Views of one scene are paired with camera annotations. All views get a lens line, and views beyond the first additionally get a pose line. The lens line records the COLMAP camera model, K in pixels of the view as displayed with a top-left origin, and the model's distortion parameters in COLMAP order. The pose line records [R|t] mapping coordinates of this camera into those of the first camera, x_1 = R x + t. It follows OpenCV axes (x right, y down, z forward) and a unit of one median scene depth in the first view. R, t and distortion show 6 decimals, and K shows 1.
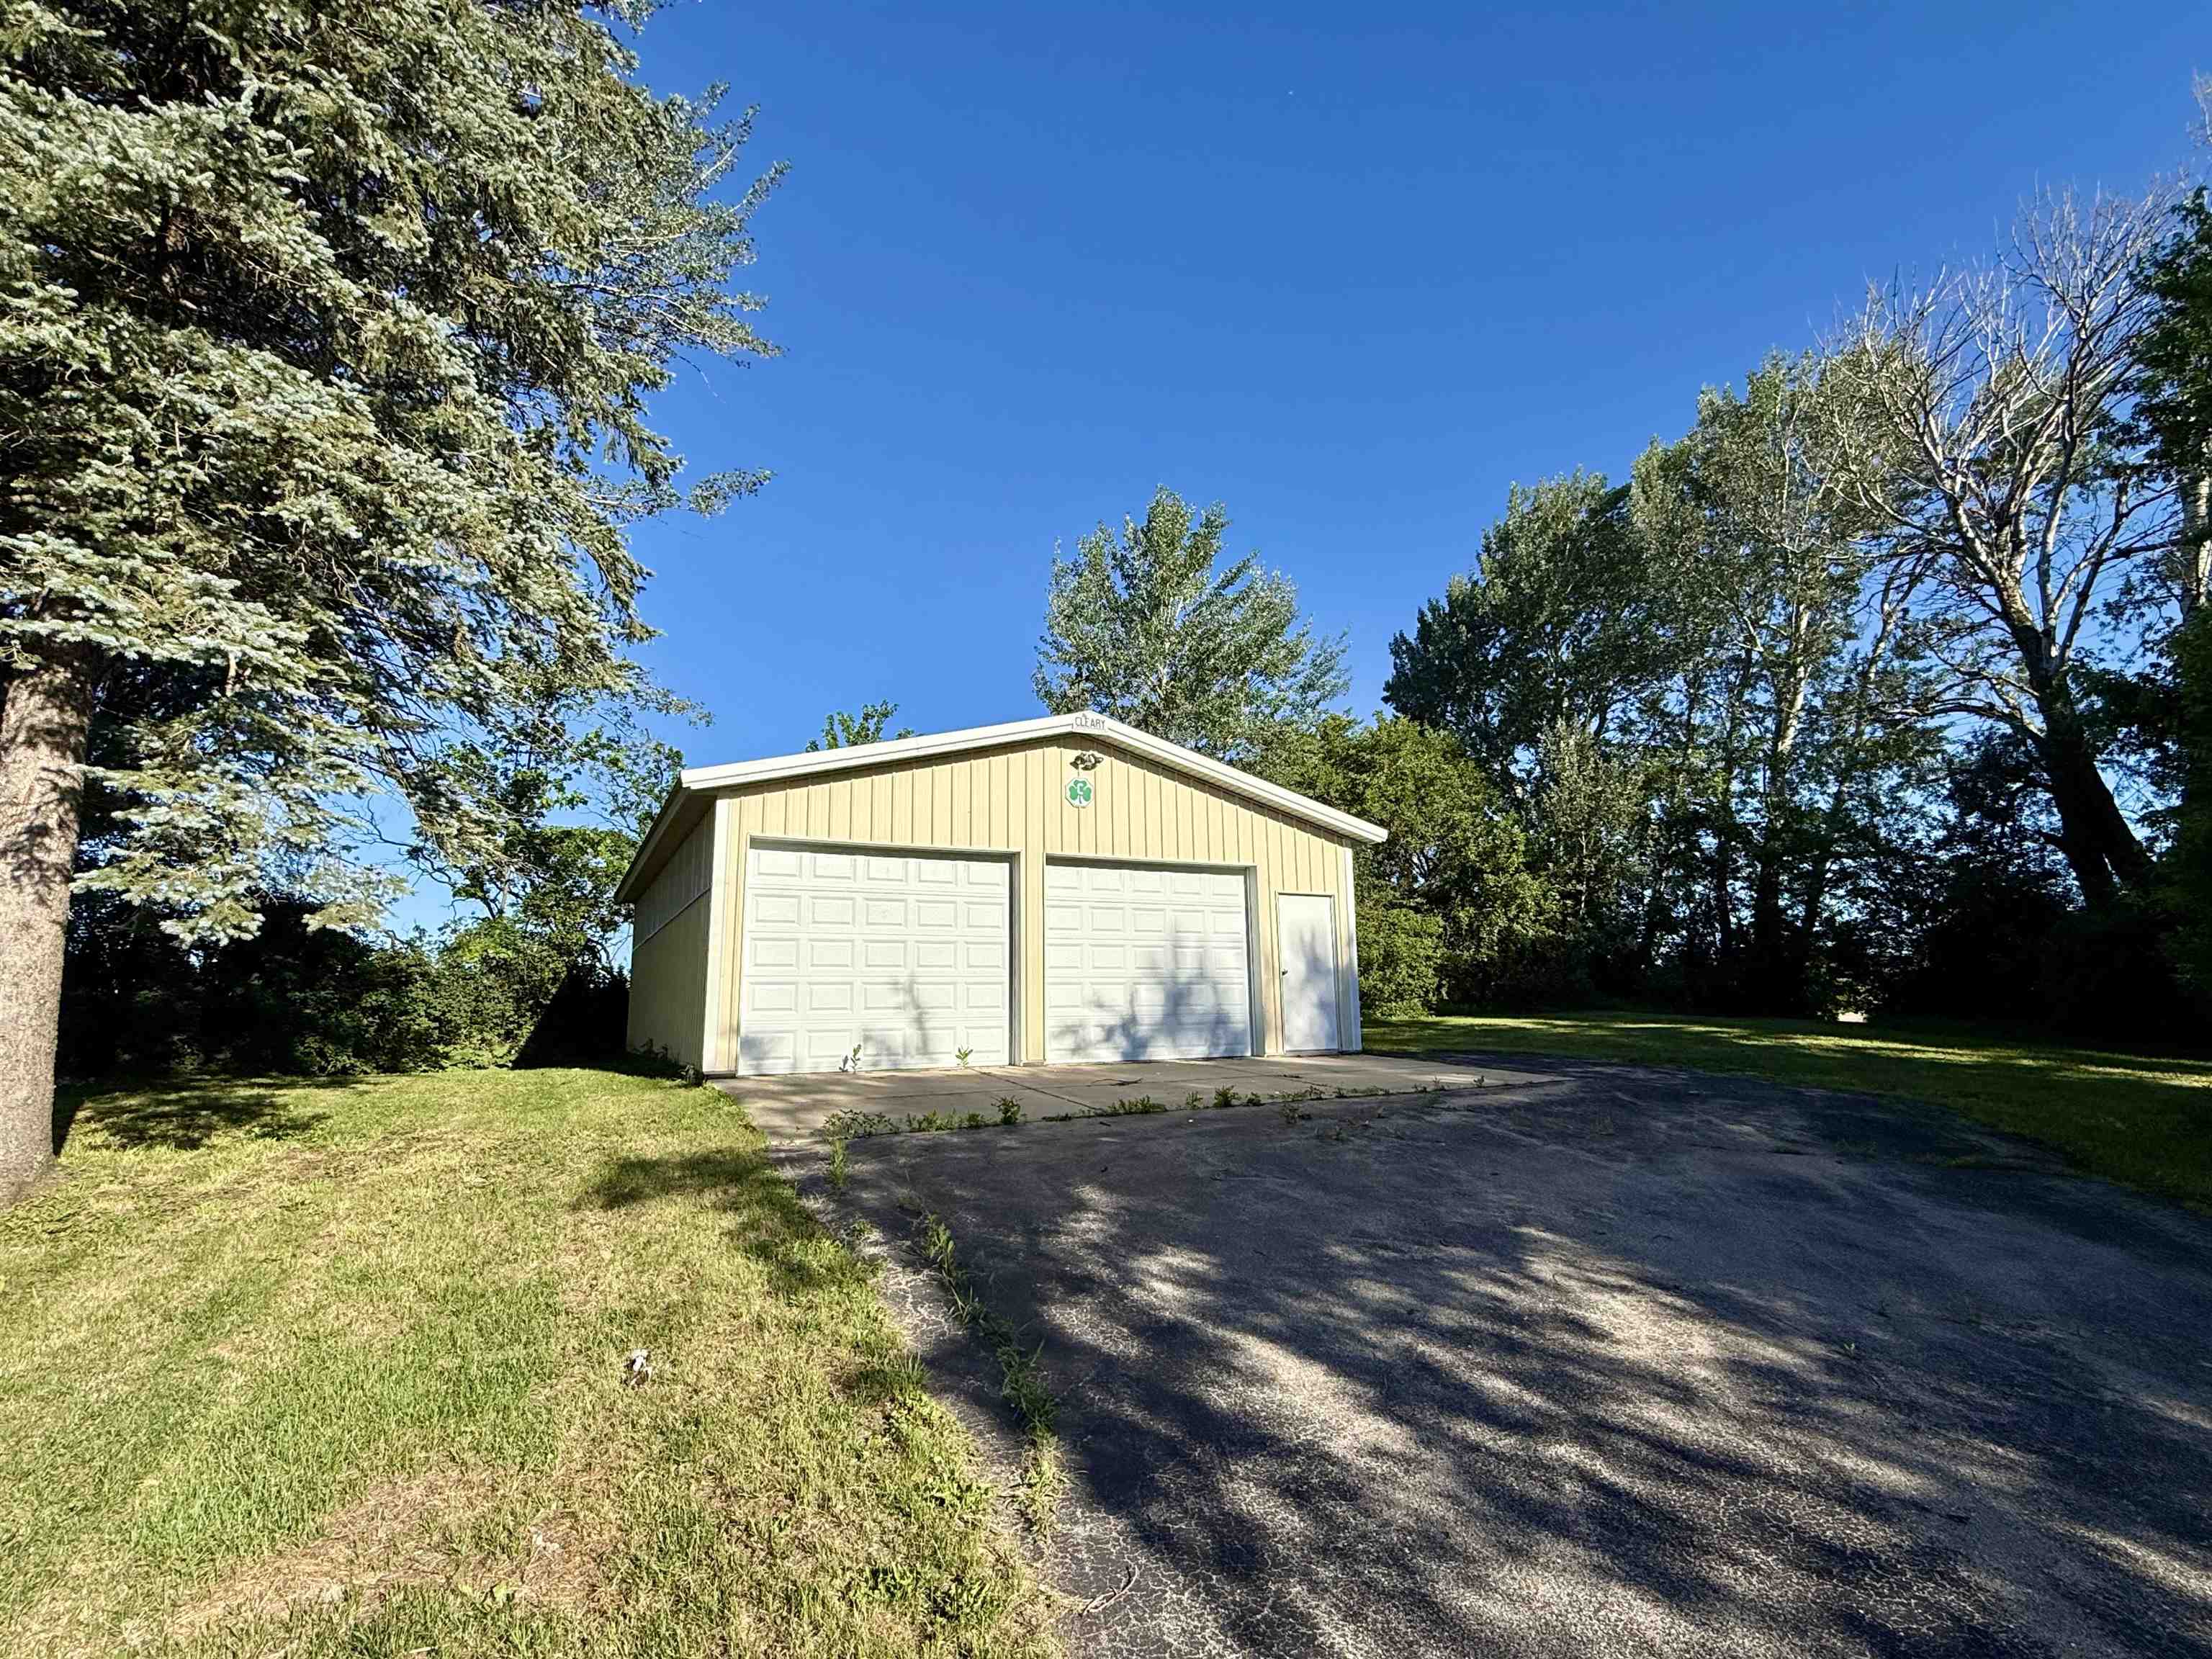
lens RADIAL K [[1087.6, 0, 1099.9], [0, 1087.6, 828.4], [0, 0, 1]] dist [0.000599, -0.000046]
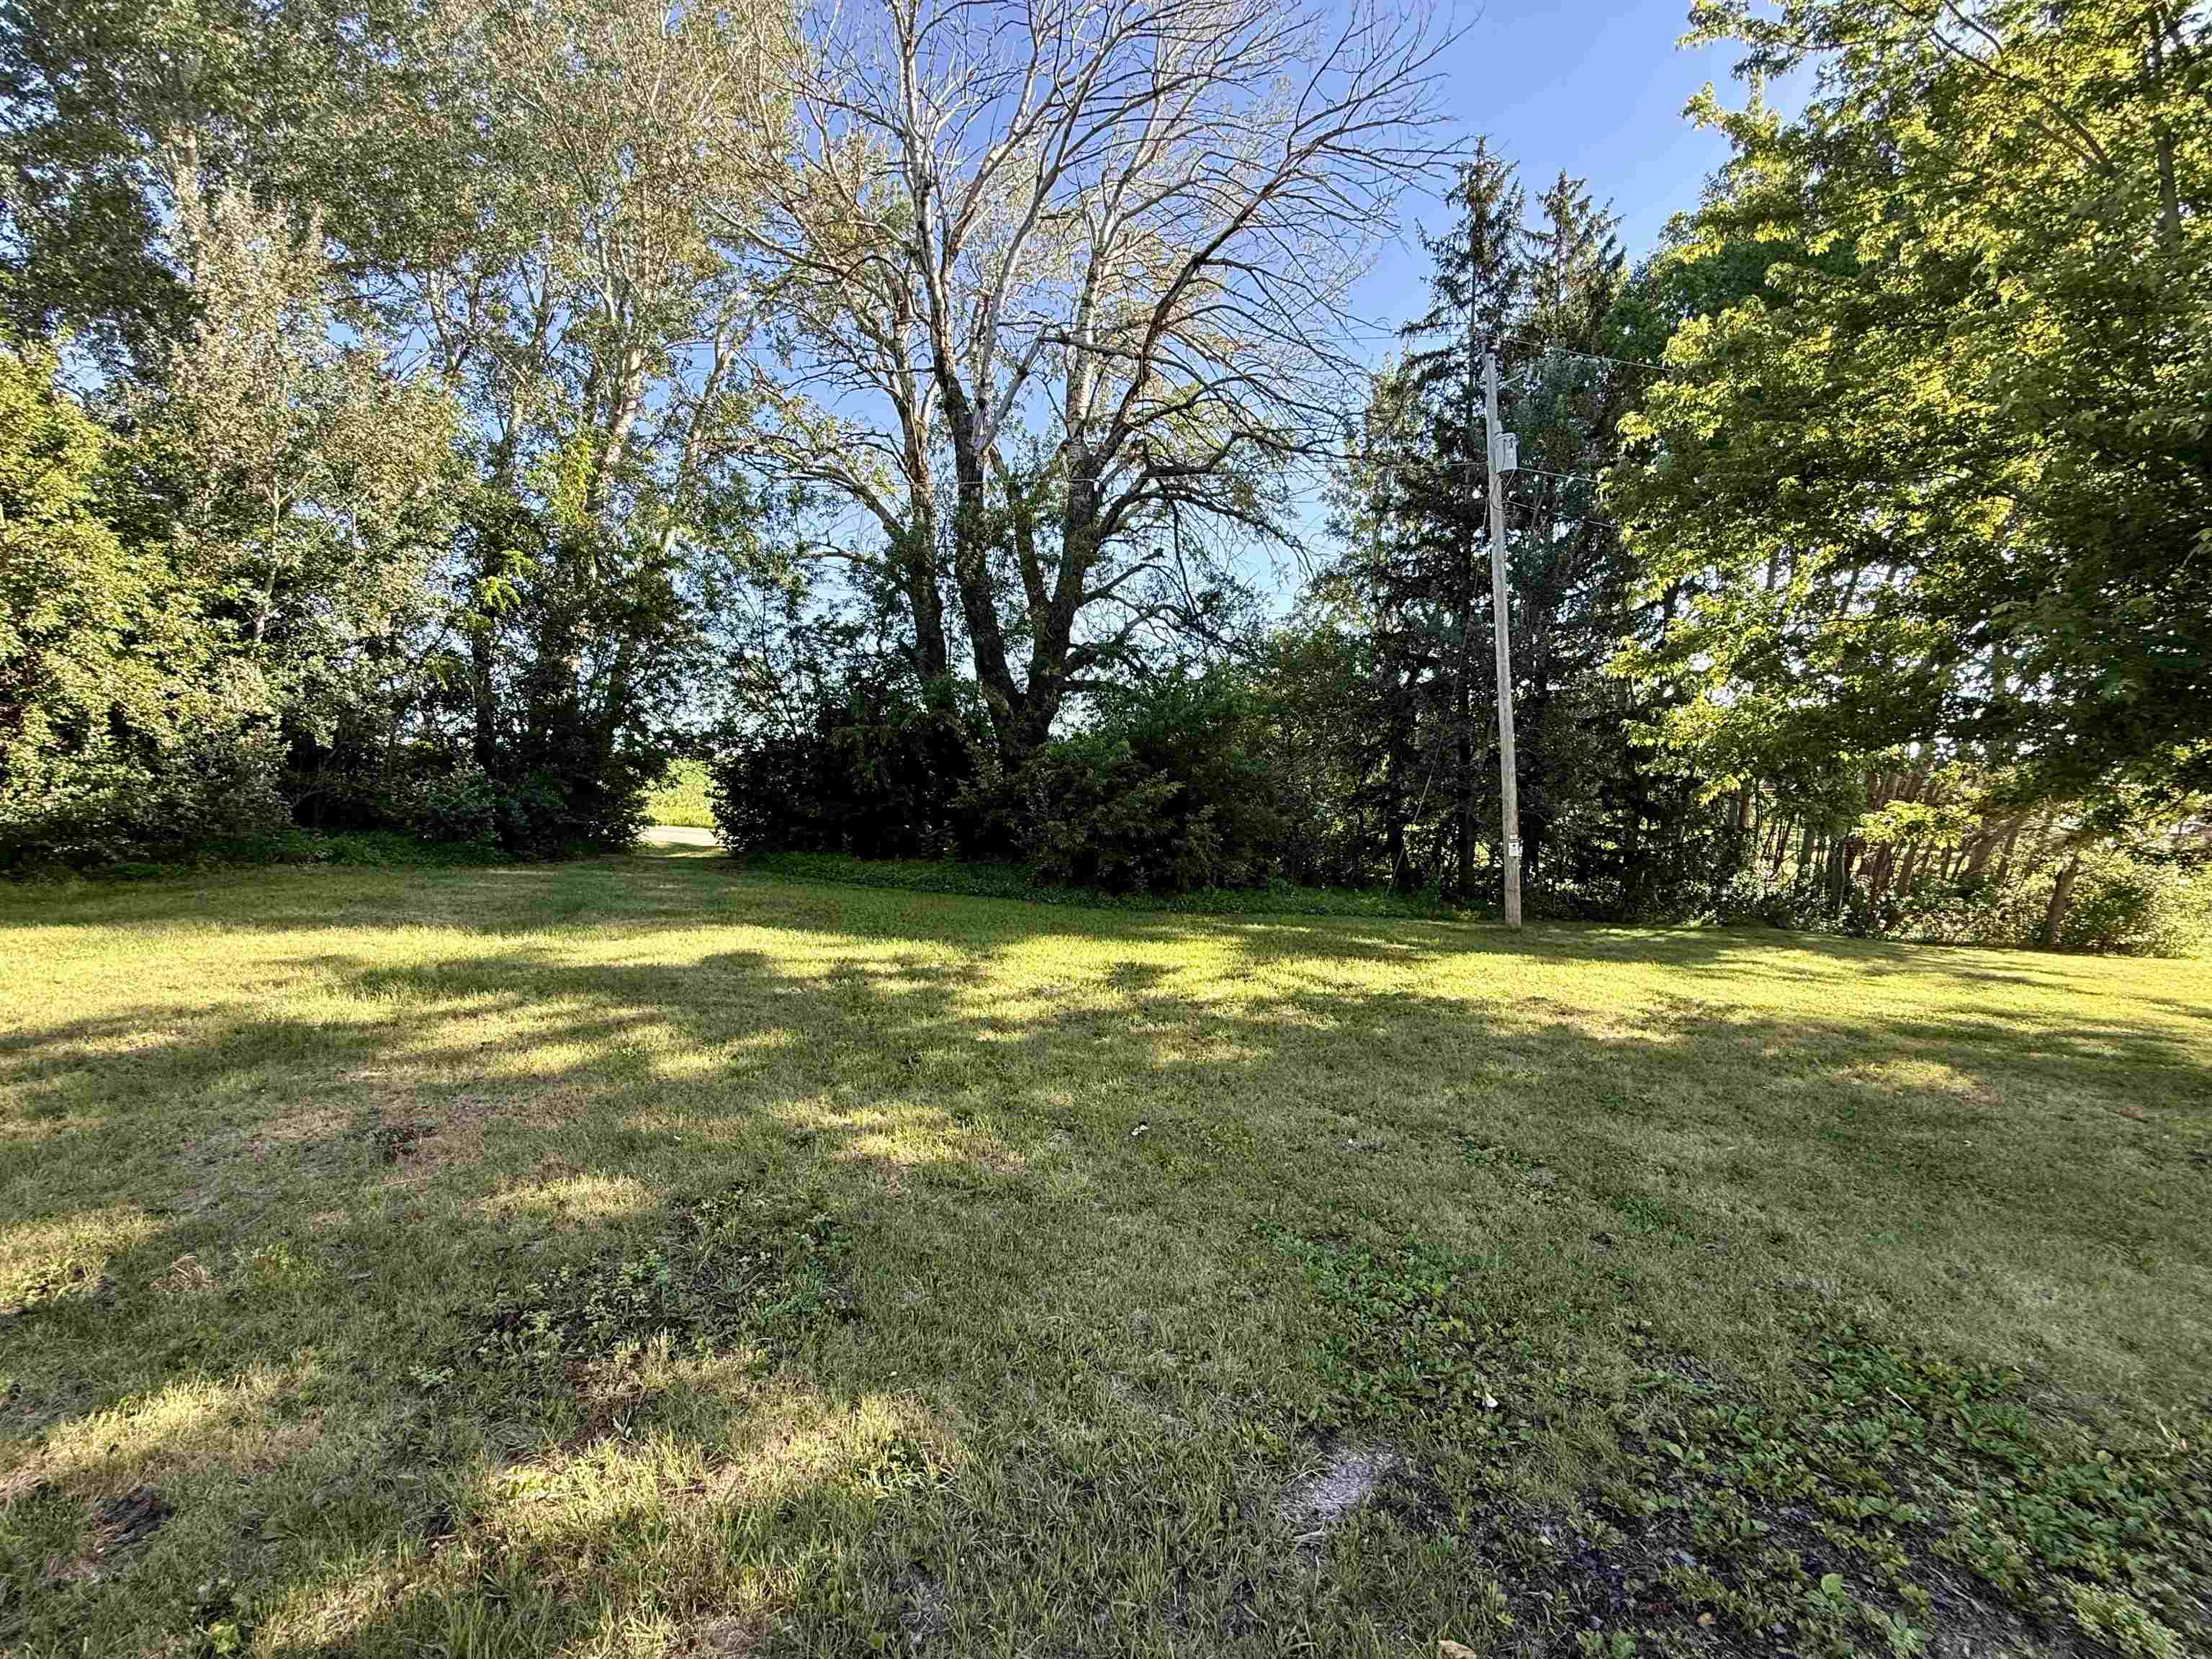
lens RADIAL K [[884.9, 0, 1100.3], [0, 884.9, 828.1], [0, 0, 1]] dist [0.003036, -0.000346]
pose [[0.326237, -0.029164, 0.944838, 0.202277], [-0.179884, 0.979344, 0.092340, 0.052141], [-0.928015, -0.200086, 0.314253, 0.540431]]
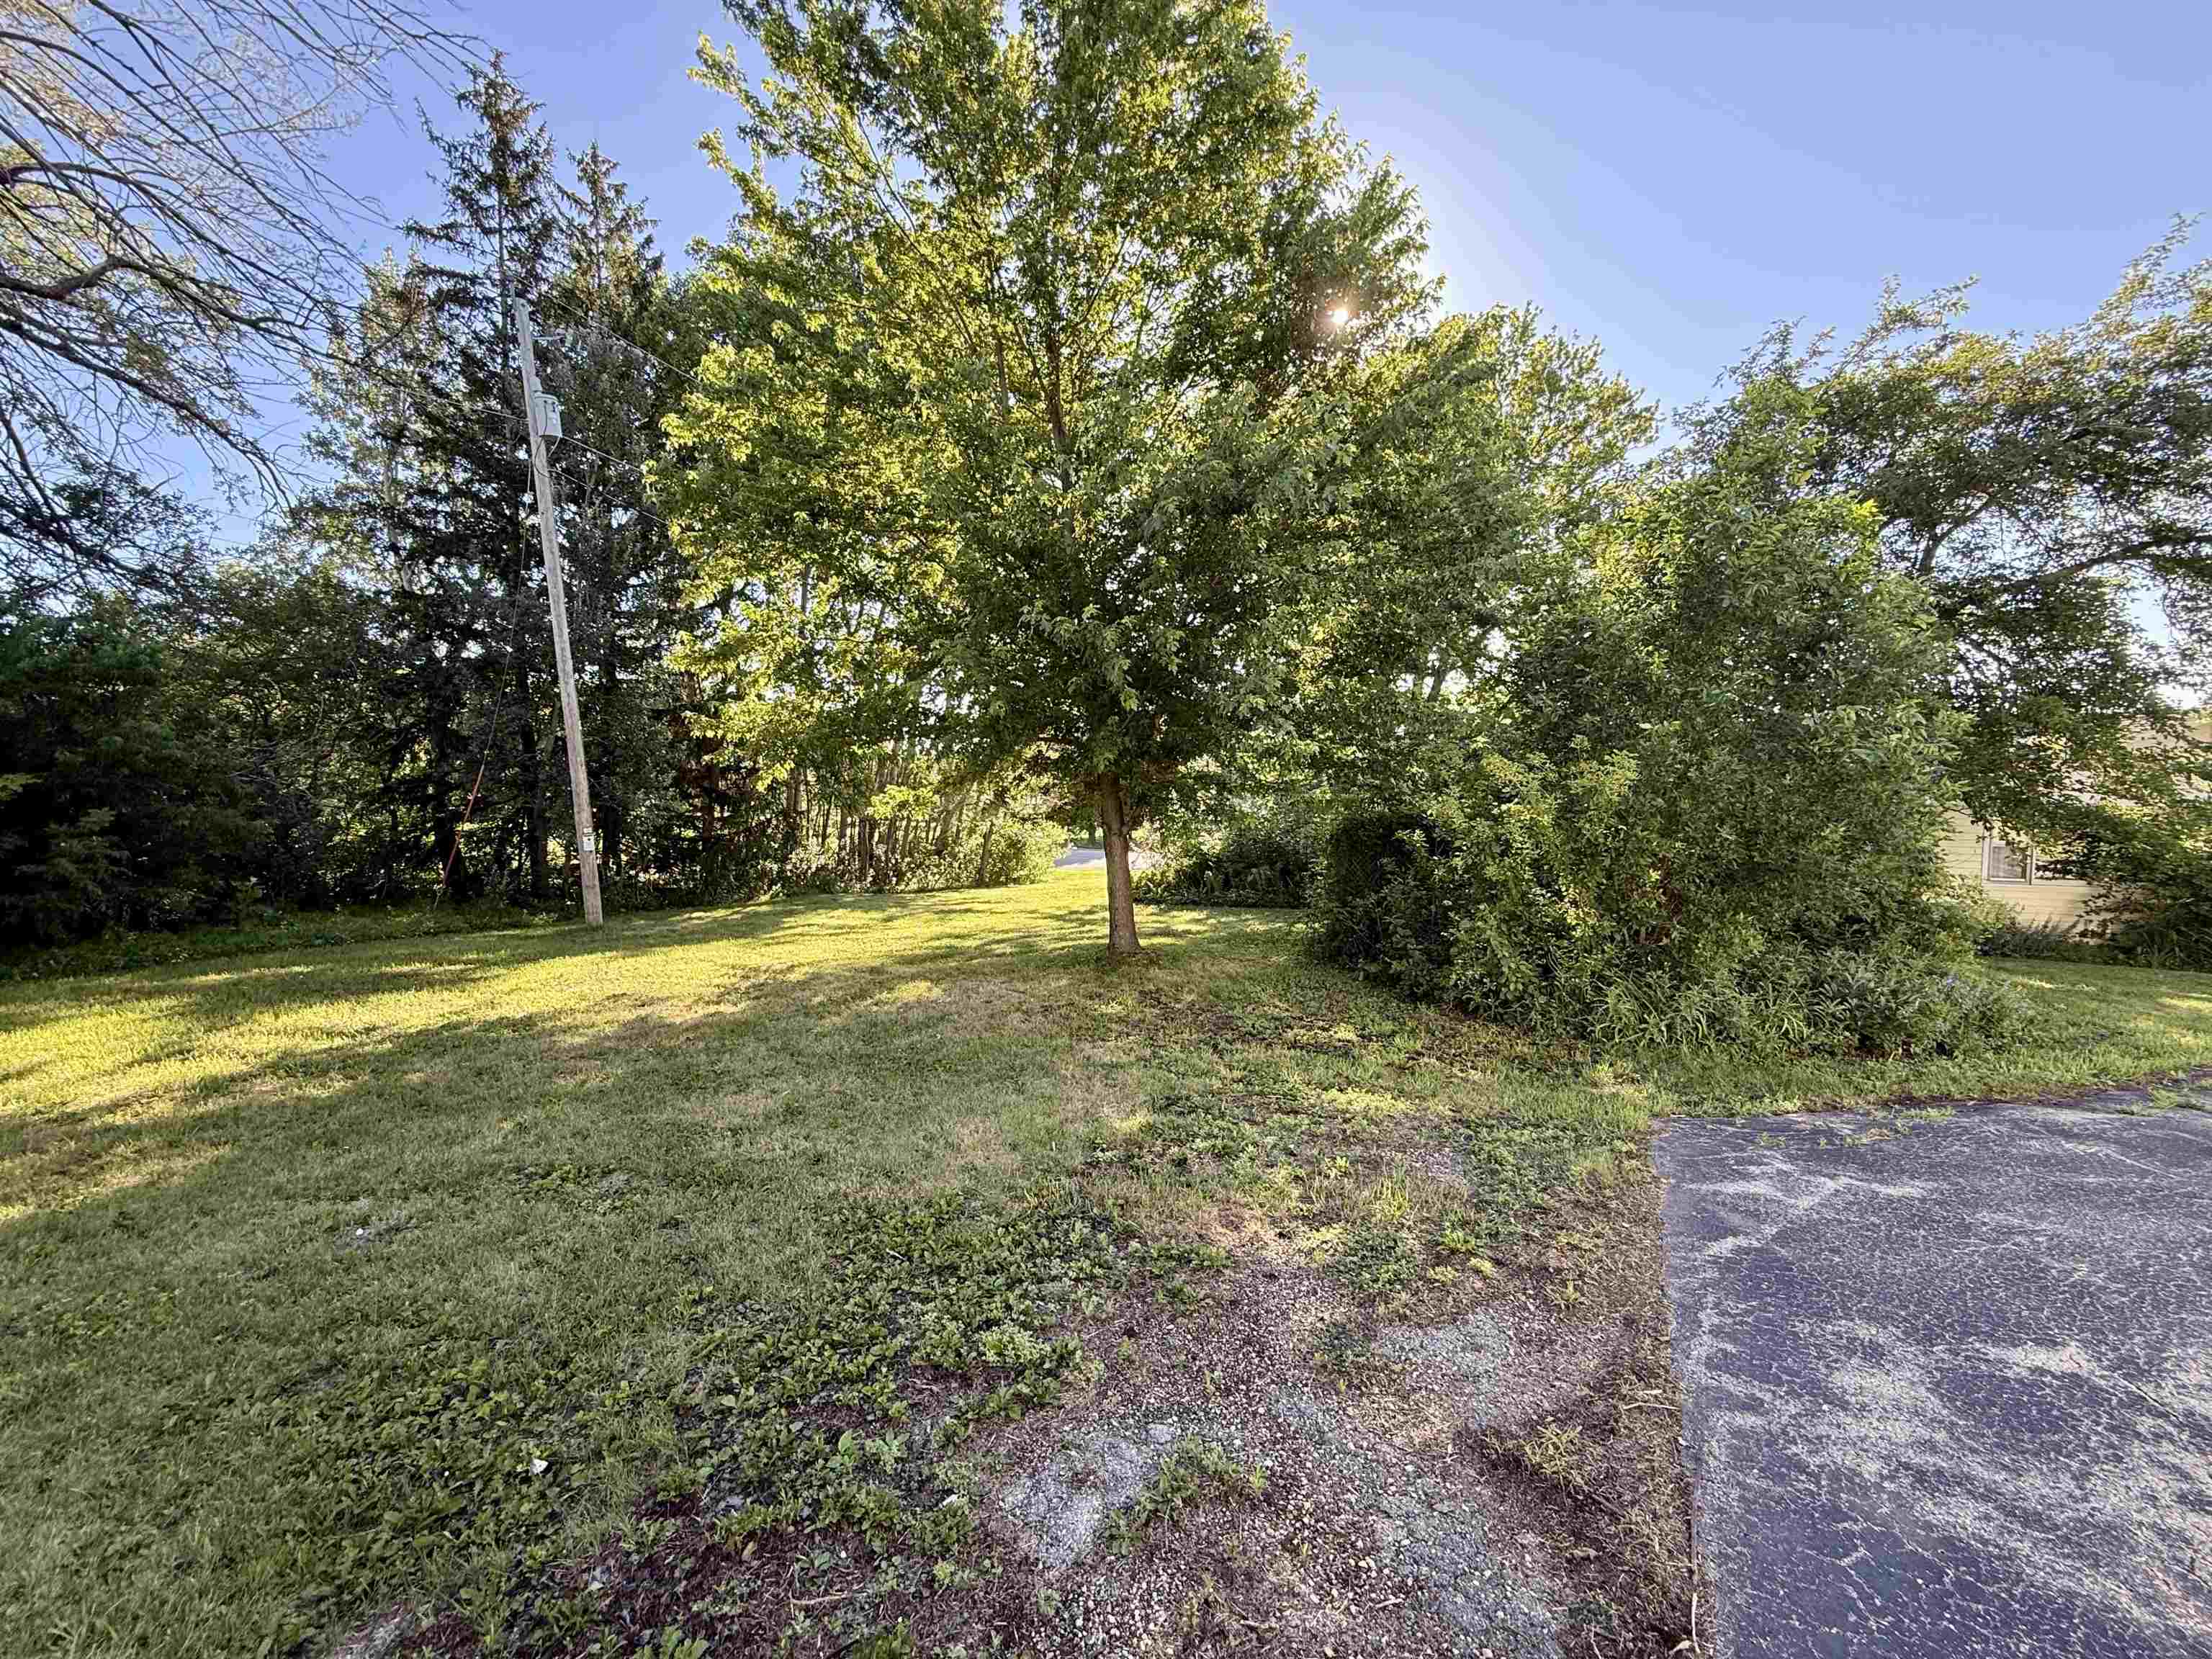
lens RADIAL K [[884.9, 0, 1103.7], [0, 884.9, 827.6], [0, 0, 1]] dist [0.003036, -0.000346]
pose [[-0.586224, -0.029109, 0.809626, 0.204889], [-0.132241, 0.989389, -0.060179, 0.051574], [-0.799284, -0.142344, -0.583853, 0.535740]]
